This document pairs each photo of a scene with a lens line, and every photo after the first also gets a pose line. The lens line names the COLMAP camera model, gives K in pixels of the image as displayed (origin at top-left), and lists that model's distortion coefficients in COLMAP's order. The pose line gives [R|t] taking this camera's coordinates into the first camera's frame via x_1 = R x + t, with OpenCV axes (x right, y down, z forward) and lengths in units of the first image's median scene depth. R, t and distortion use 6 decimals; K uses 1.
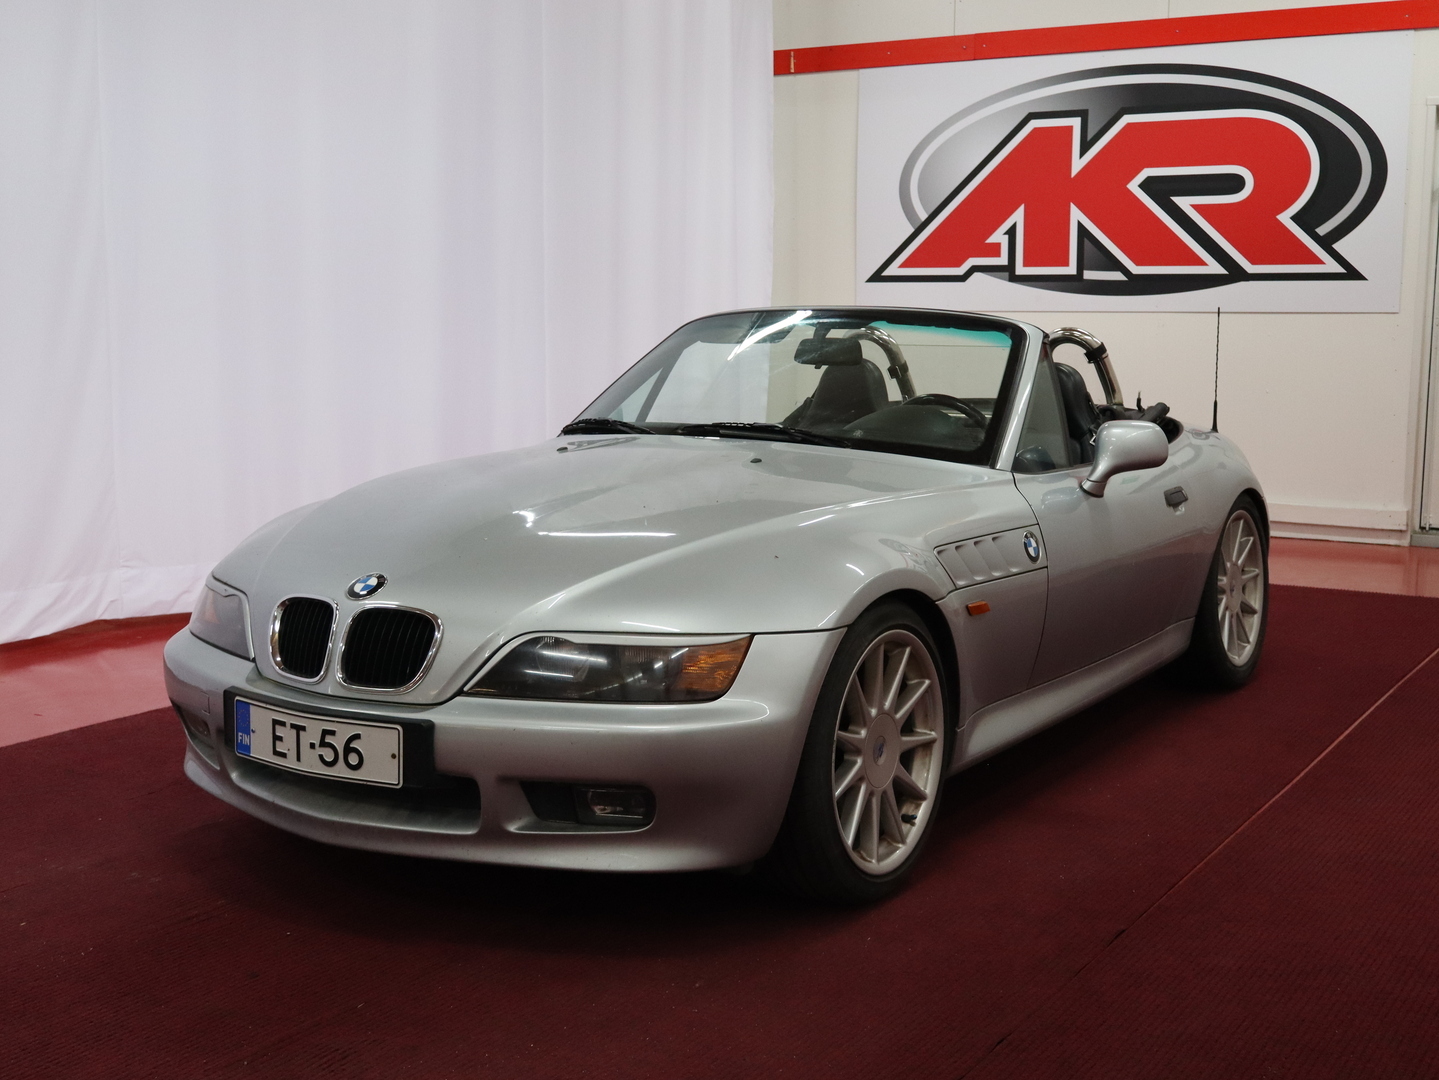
lens RADIAL K [[1799.8, 0, 719.5], [0, 1799.8, 540.0], [0, 0, 1]] dist [-0.020221, 0.026018]
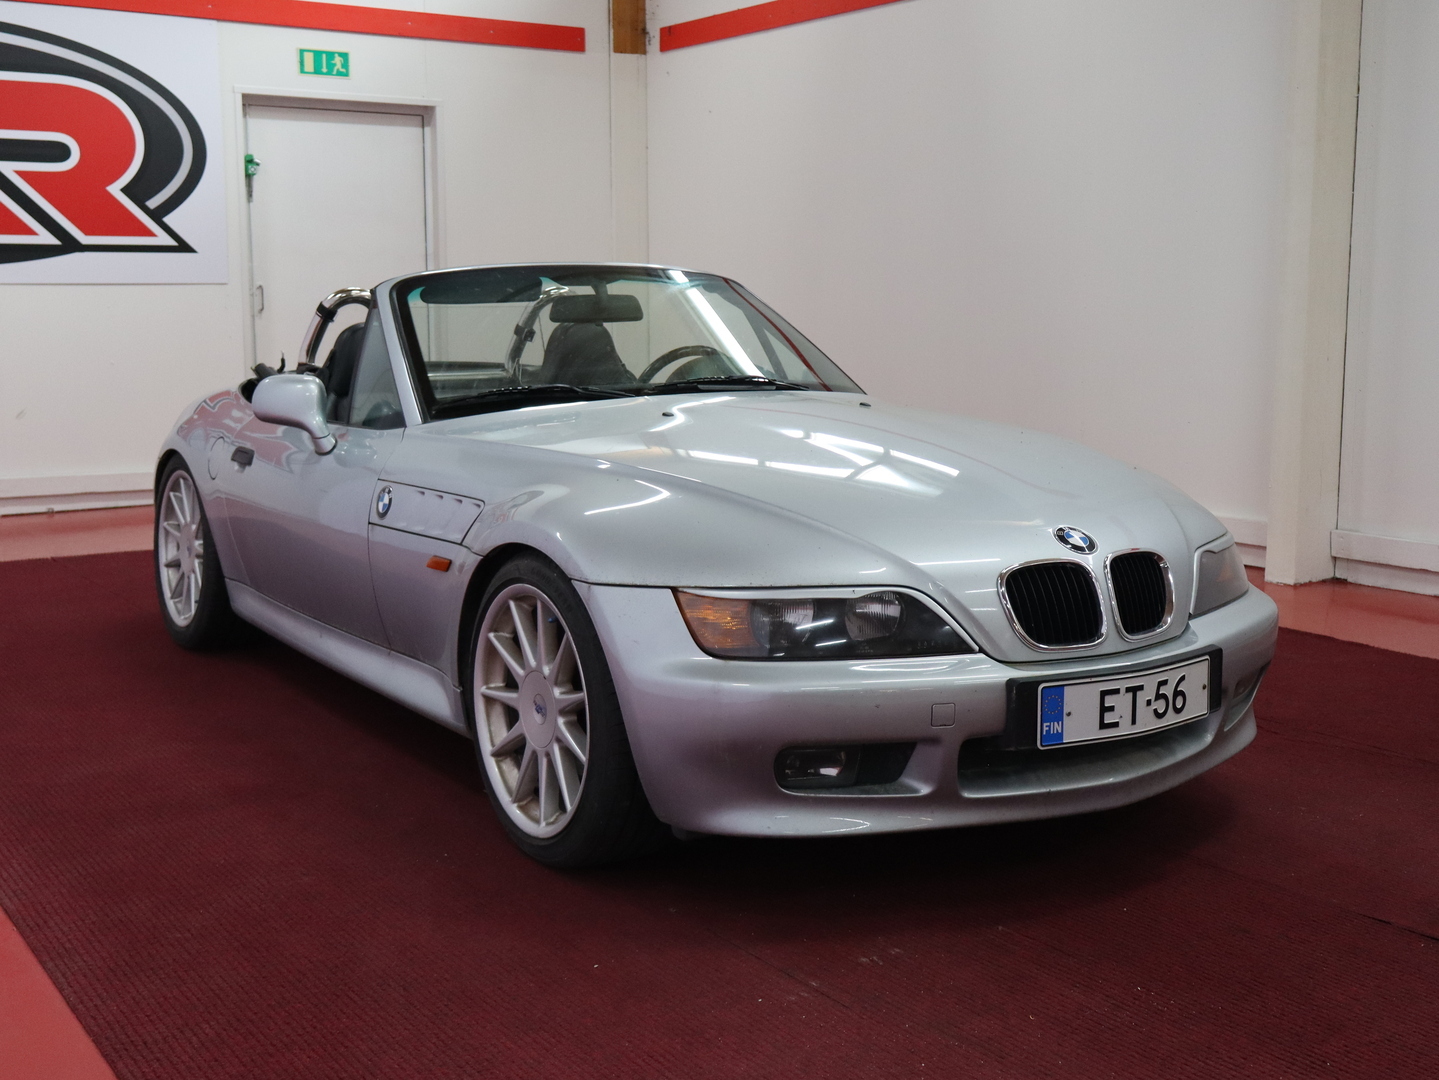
lens RADIAL K [[1683.2, 0, 719.5], [0, 1683.2, 540.0], [0, 0, 1]] dist [0.002920, -0.040052]
pose [[0.403175, -0.136617, 0.904868, -0.439279], [0.122455, 0.987955, 0.094600, -0.033583], [-0.906893, 0.072665, 0.415048, 0.321759]]
